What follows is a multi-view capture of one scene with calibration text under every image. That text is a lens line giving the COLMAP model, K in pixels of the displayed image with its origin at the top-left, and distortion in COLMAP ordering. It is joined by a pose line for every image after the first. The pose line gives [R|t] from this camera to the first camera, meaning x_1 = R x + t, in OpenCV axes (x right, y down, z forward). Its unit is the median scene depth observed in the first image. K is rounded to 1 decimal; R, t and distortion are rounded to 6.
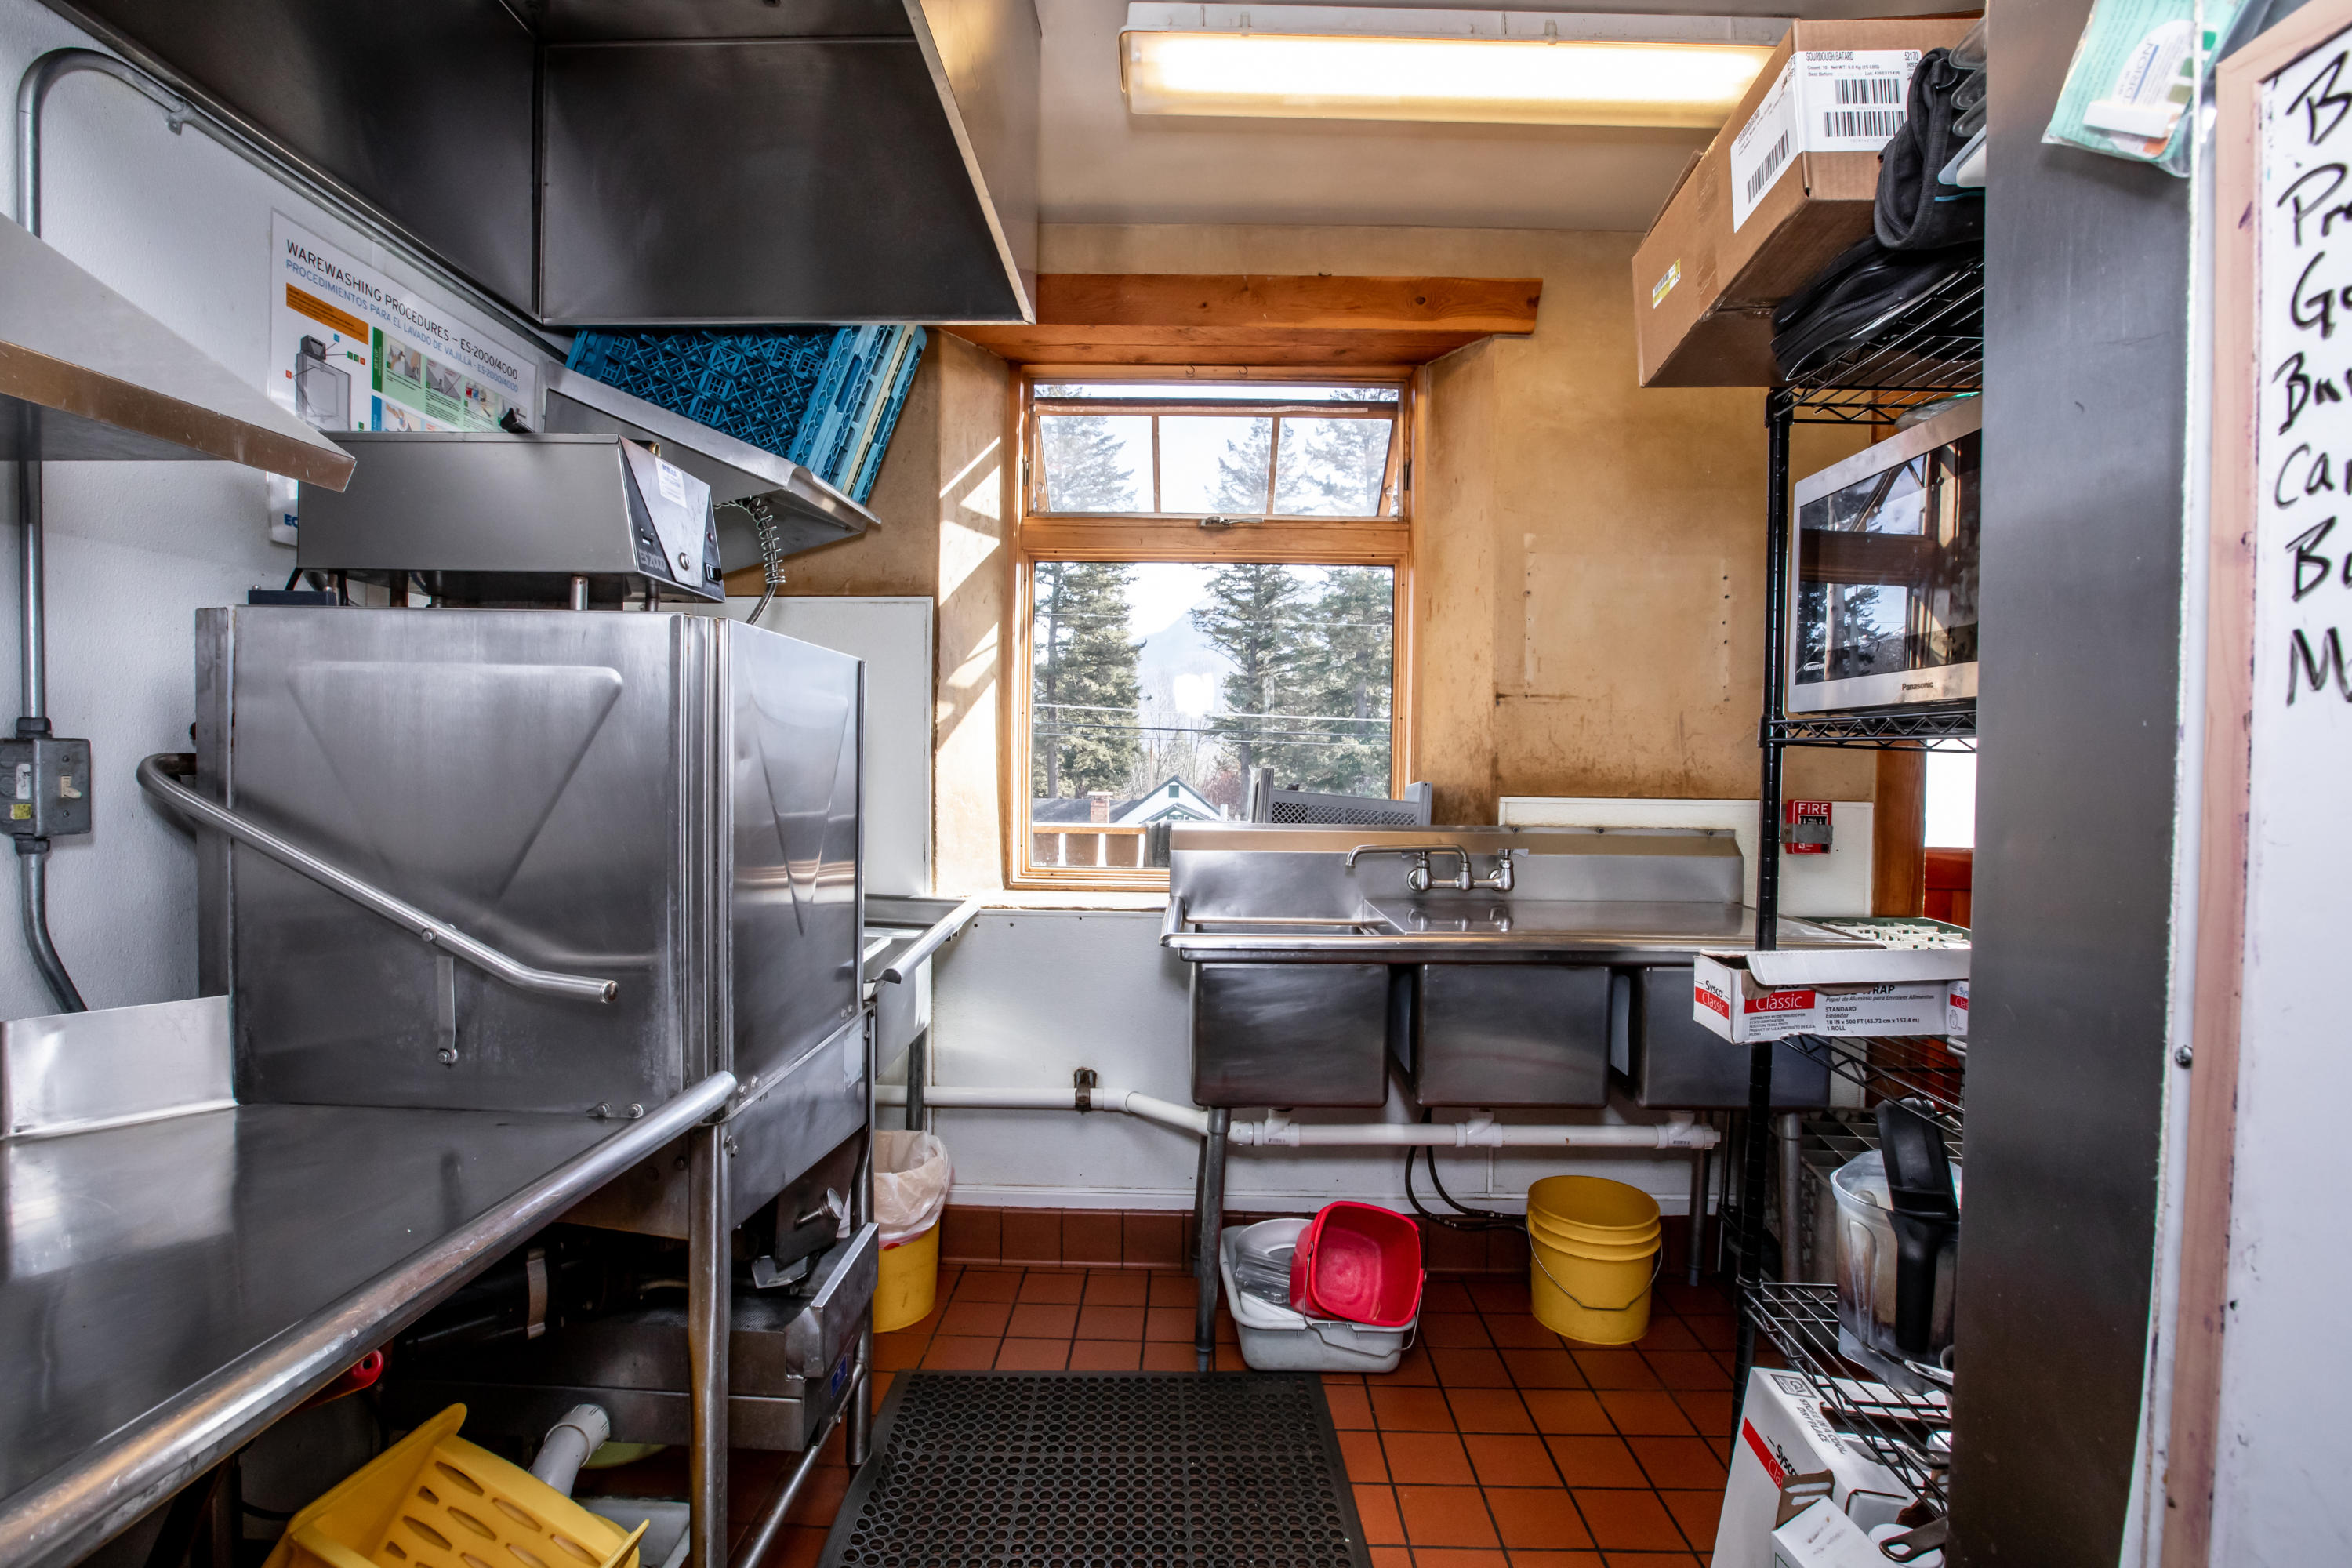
lens RADIAL K [[1081.2, 0, 1174.6], [0, 1081.2, 788.0], [0, 0, 1]] dist [-0.050256, 0.015818]
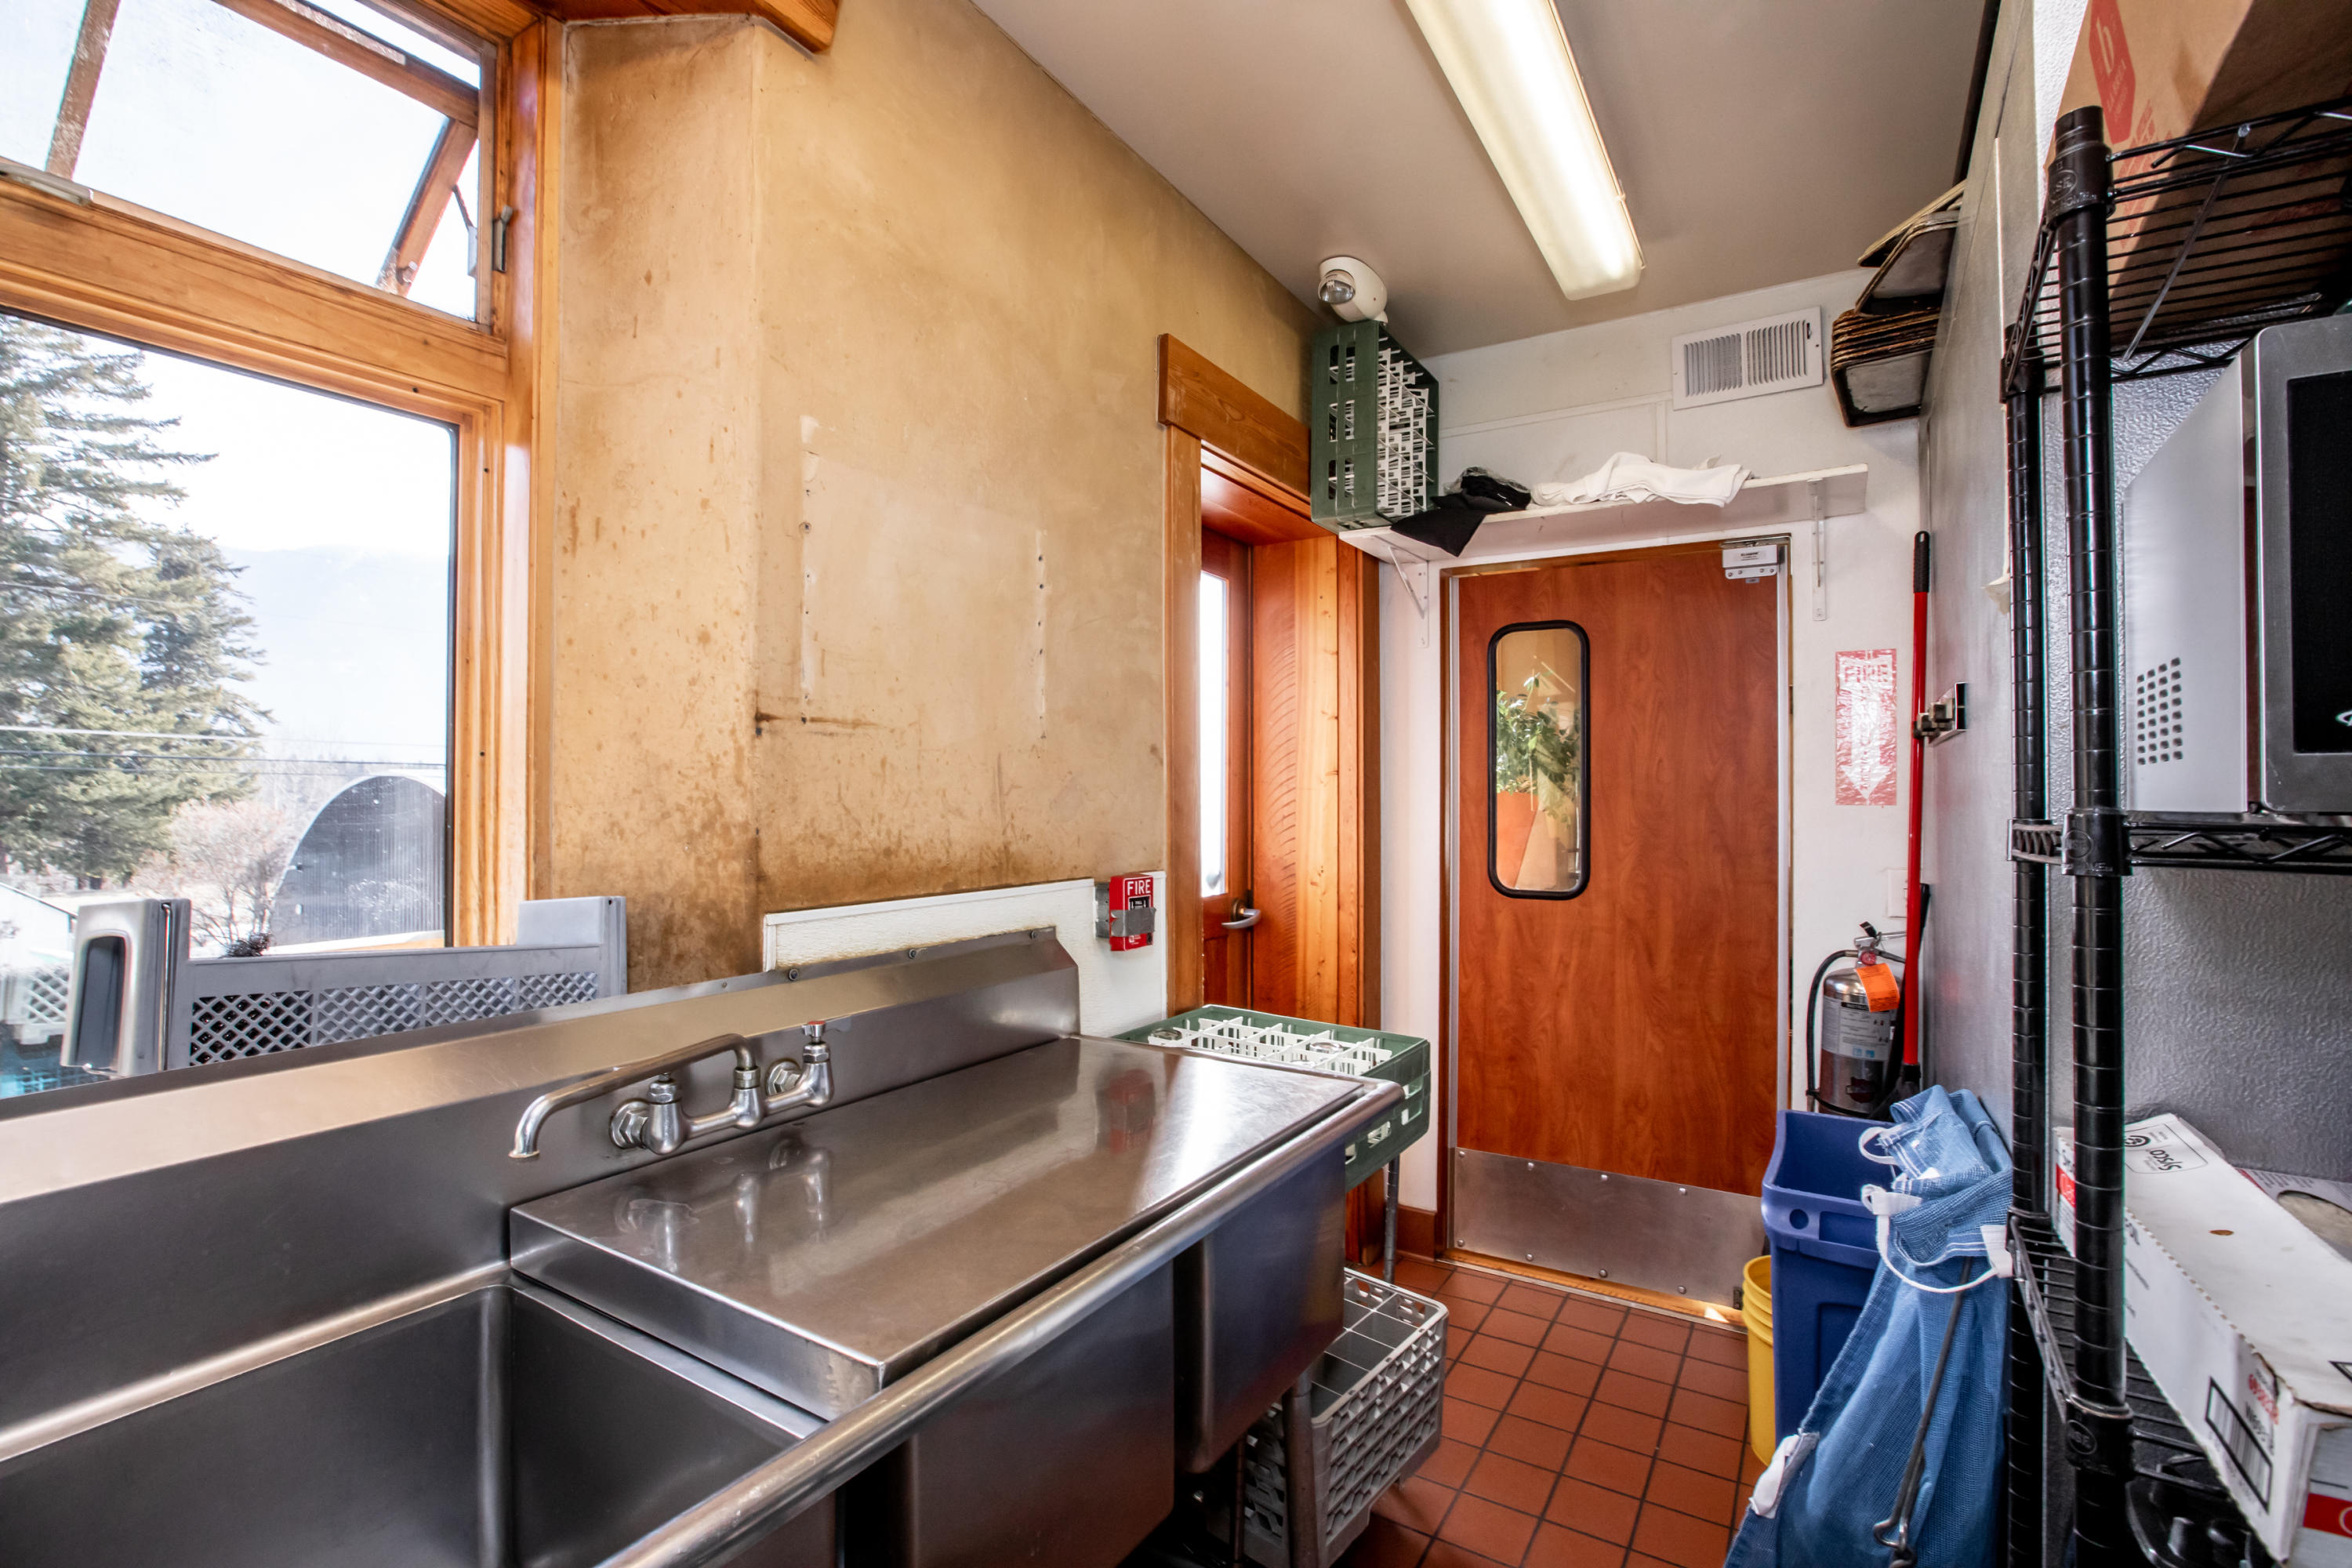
lens RADIAL K [[1081.2, 0, 1173.9], [0, 1081.2, 782.9], [0, 0, 1]] dist [-0.050256, 0.015818]
pose [[0.526004, -0.006749, 0.850456, -0.028031], [0.025157, 0.999654, -0.007627, -0.045820], [-0.850110, 0.025407, 0.525992, 0.565441]]
